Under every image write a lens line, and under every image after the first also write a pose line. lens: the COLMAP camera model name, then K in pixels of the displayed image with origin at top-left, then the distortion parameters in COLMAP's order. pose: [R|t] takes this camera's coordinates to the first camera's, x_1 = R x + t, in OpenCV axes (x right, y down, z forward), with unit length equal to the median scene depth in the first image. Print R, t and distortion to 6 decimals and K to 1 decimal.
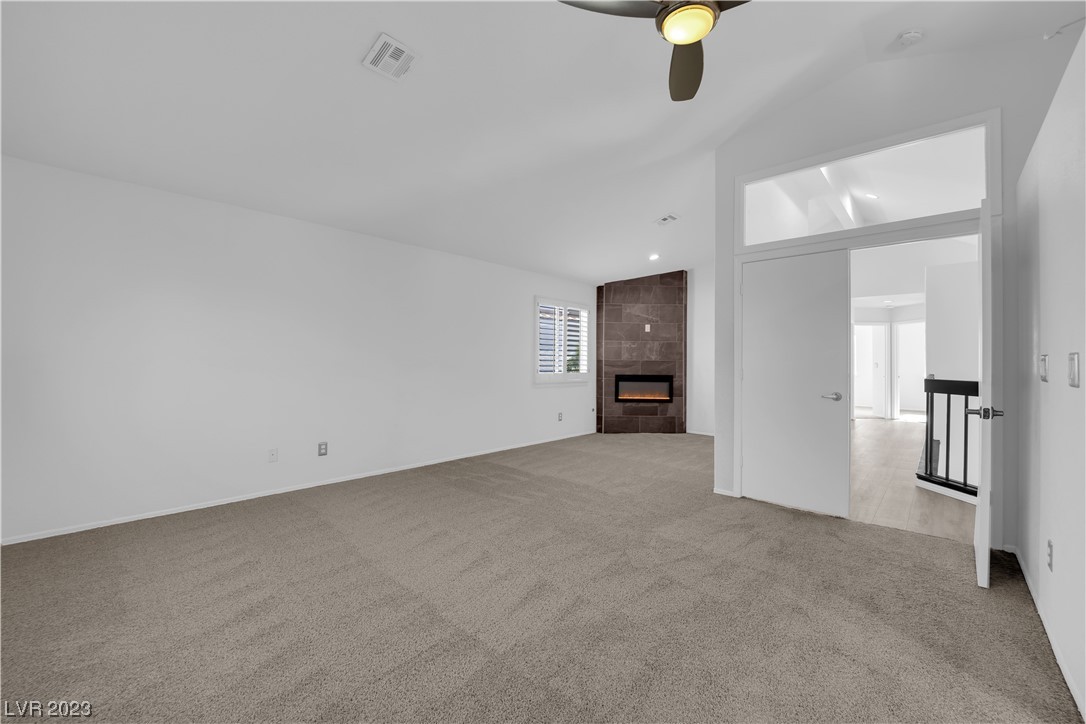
lens RADIAL K [[435.7, 0, 542.9], [0, 435.7, 360.7], [0, 0, 1]] dist [-0.012219, -0.002623]
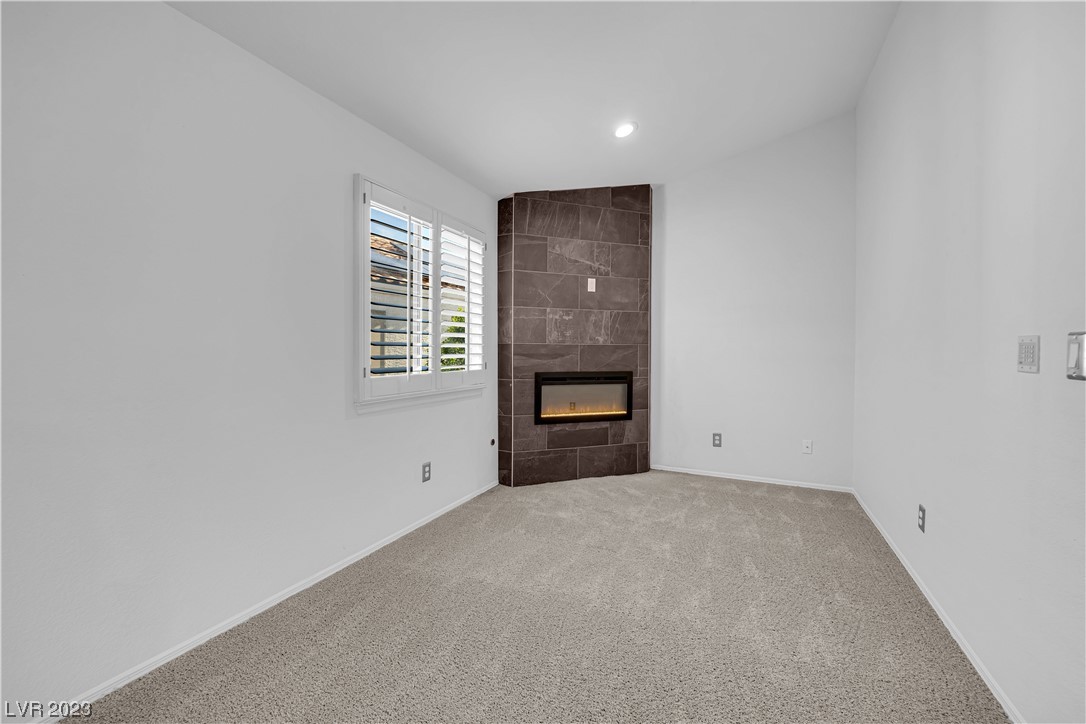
lens RADIAL K [[435.7, 0, 541.1], [0, 435.7, 357.0], [0, 0, 1]] dist [-0.012219, -0.002623]
pose [[0.953255, -0.010409, 0.301987, 0.016530], [0.003545, 0.999723, 0.023267, 0.001694], [-0.302145, -0.021108, 0.953028, 0.500979]]
